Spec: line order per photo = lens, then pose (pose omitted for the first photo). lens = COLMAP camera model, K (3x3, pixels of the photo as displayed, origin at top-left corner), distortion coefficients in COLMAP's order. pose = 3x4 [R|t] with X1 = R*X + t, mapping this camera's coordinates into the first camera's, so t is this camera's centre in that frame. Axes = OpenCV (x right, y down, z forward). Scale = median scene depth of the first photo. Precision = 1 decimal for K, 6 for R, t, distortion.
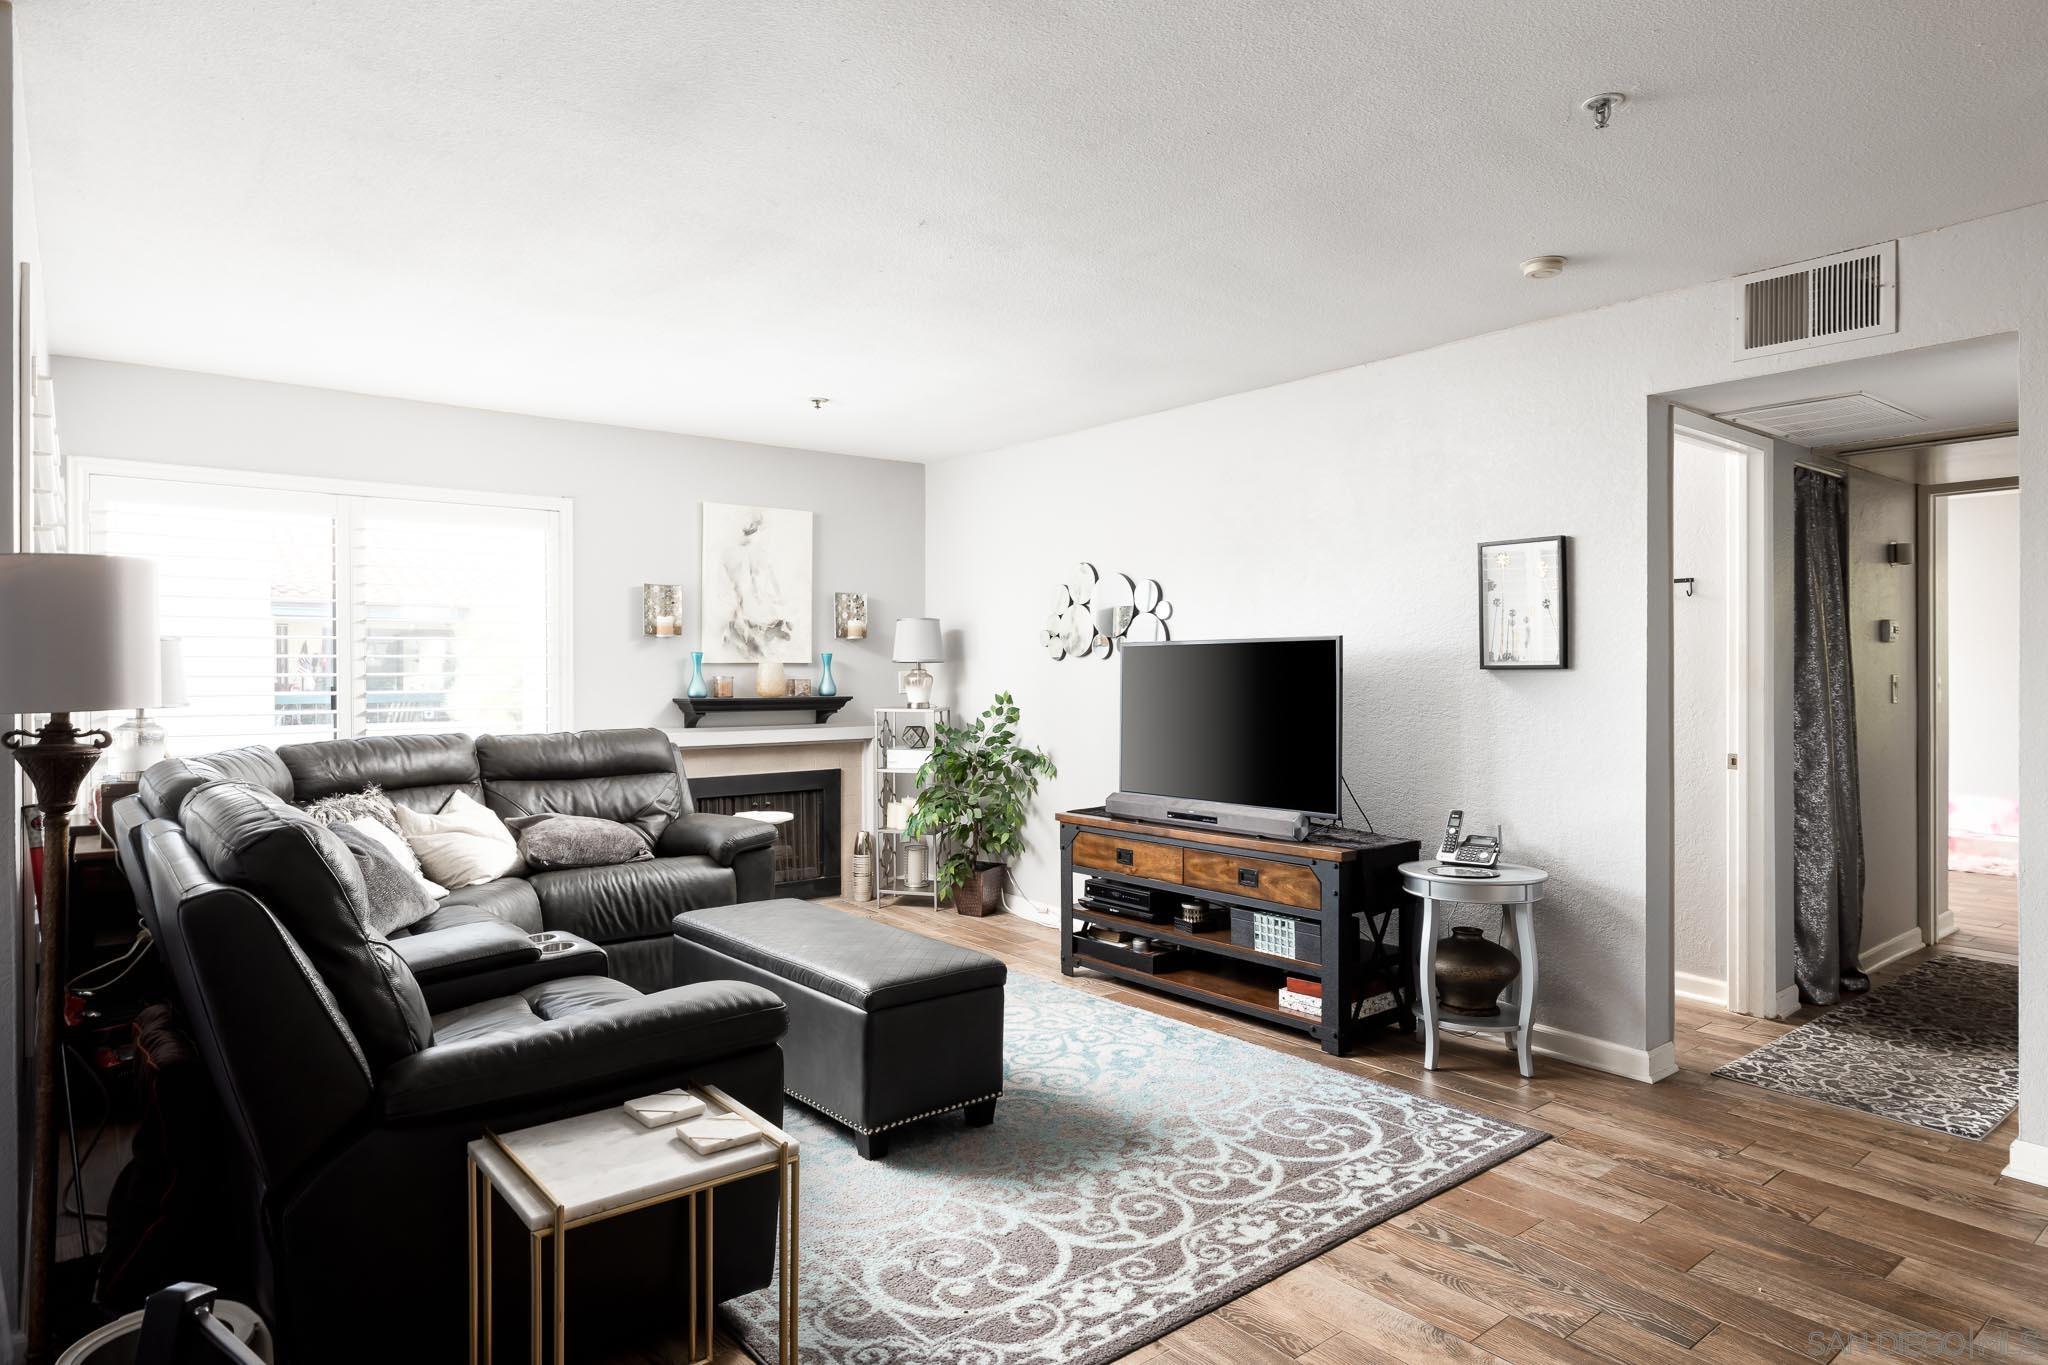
lens RADIAL K [[1174.2, 0, 1070.6], [0, 1174.2, 670.4], [0, 0, 1]] dist [0.004040, 0.000348]
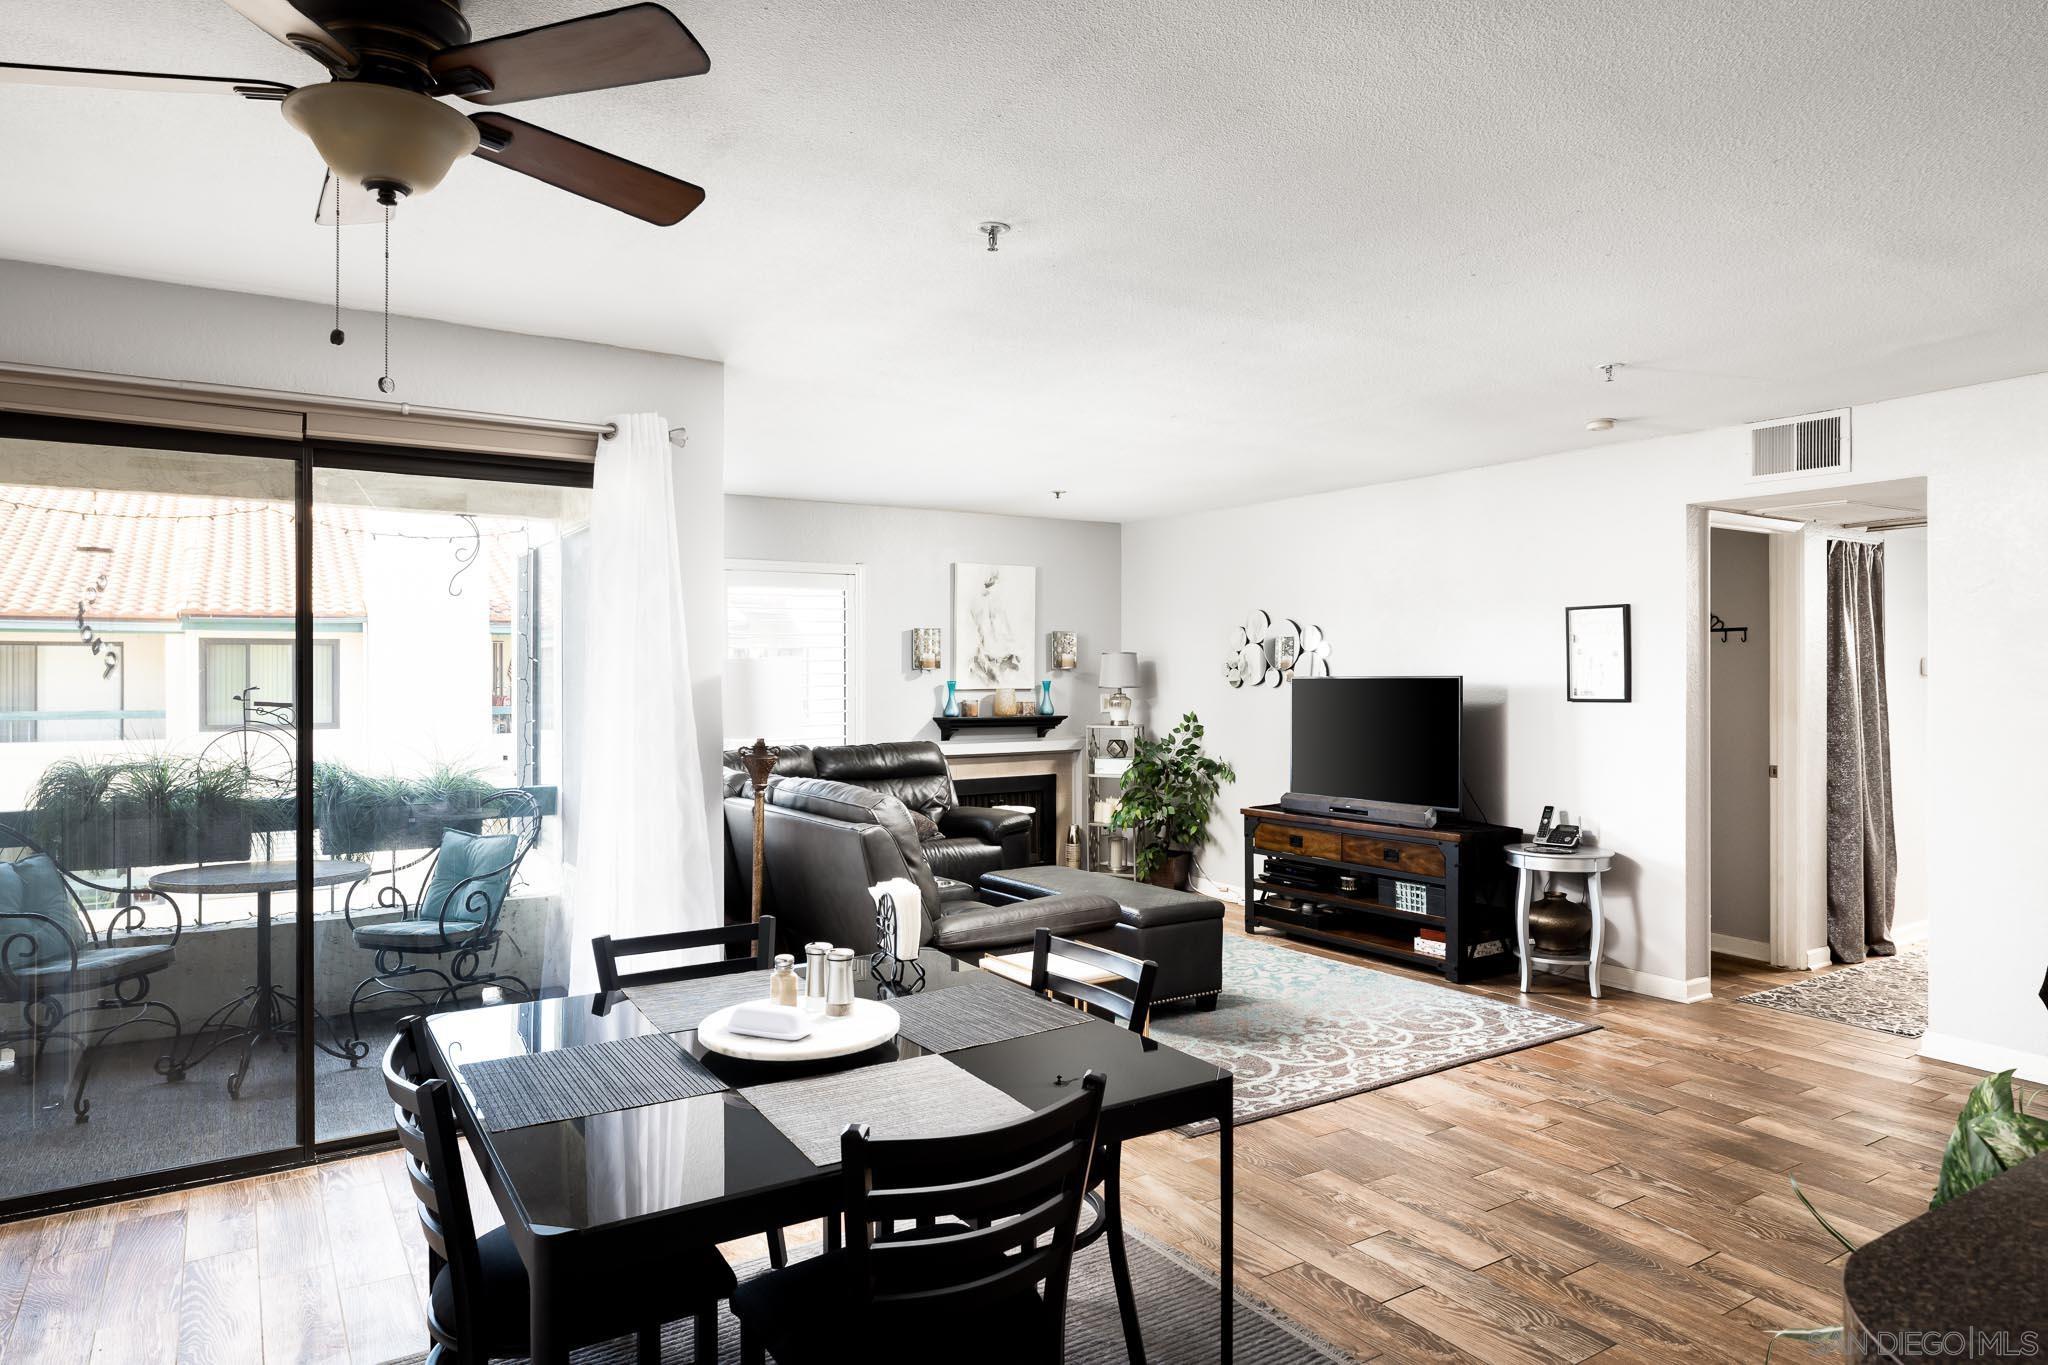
lens RADIAL K [[1252.3, 0, 1080.9], [0, 1252.3, 673.9], [0, 0, 1]] dist [0.005208, -0.001033]
pose [[0.995293, -0.000207, -0.096910, -0.060163], [0.000128, 1.000000, -0.000818, -0.028690], [0.096910, 0.000802, 0.995293, -0.438132]]
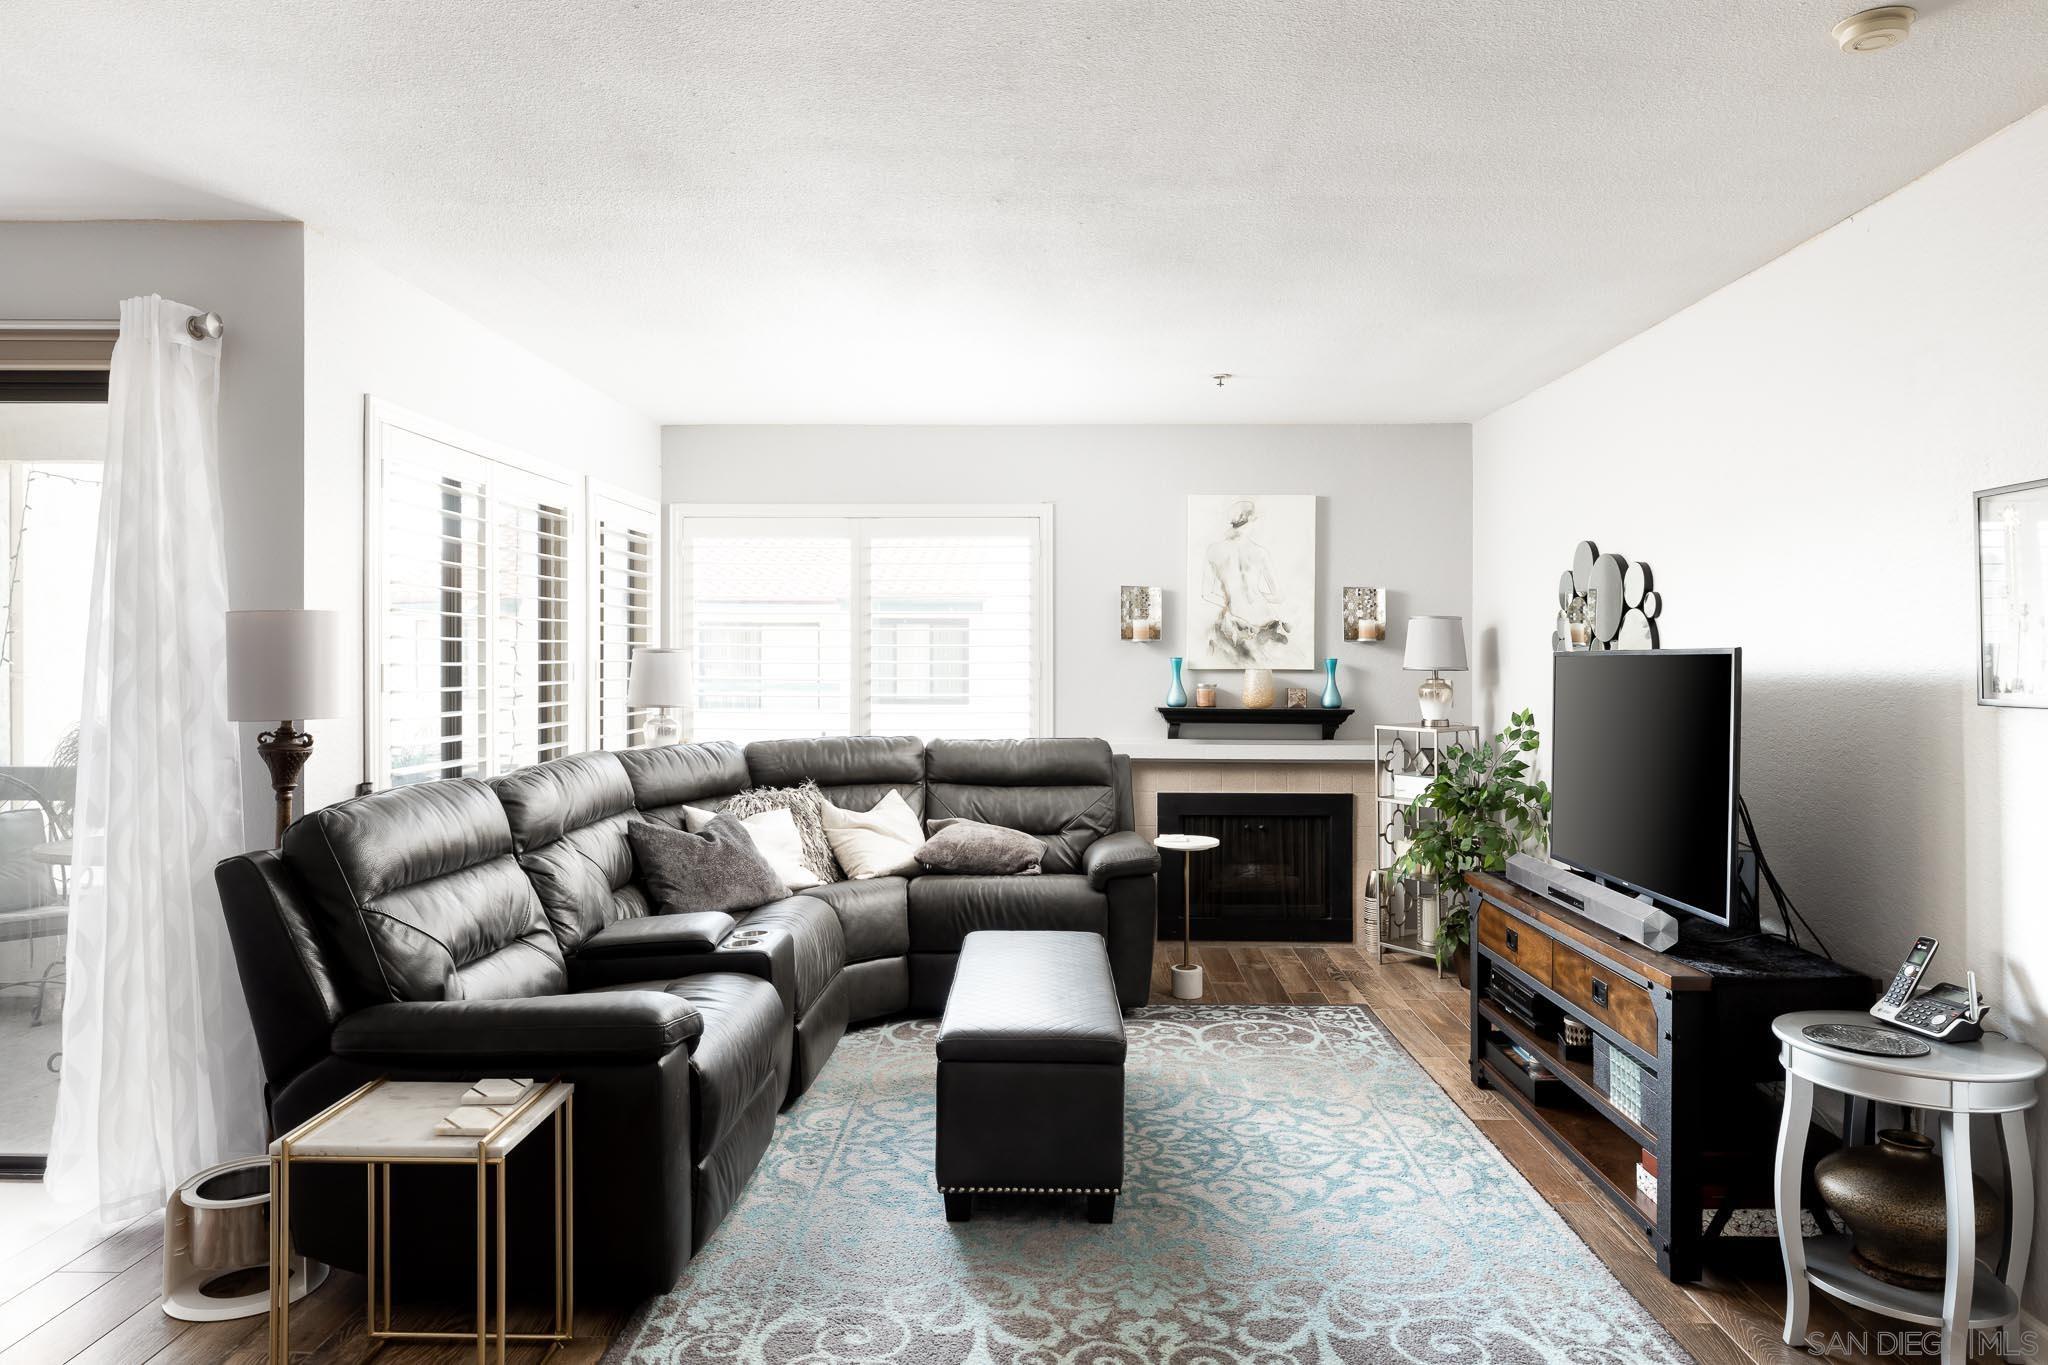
lens RADIAL K [[1350.9, 0, 1058.1], [0, 1350.9, 665.6], [0, 0, 1]] dist [-0.002595, 0.004019]
pose [[0.756581, 0.009129, -0.653837, 0.401658], [-0.006092, 0.999958, 0.006913, -0.020732], [0.653872, -0.001247, 0.756604, 0.169039]]
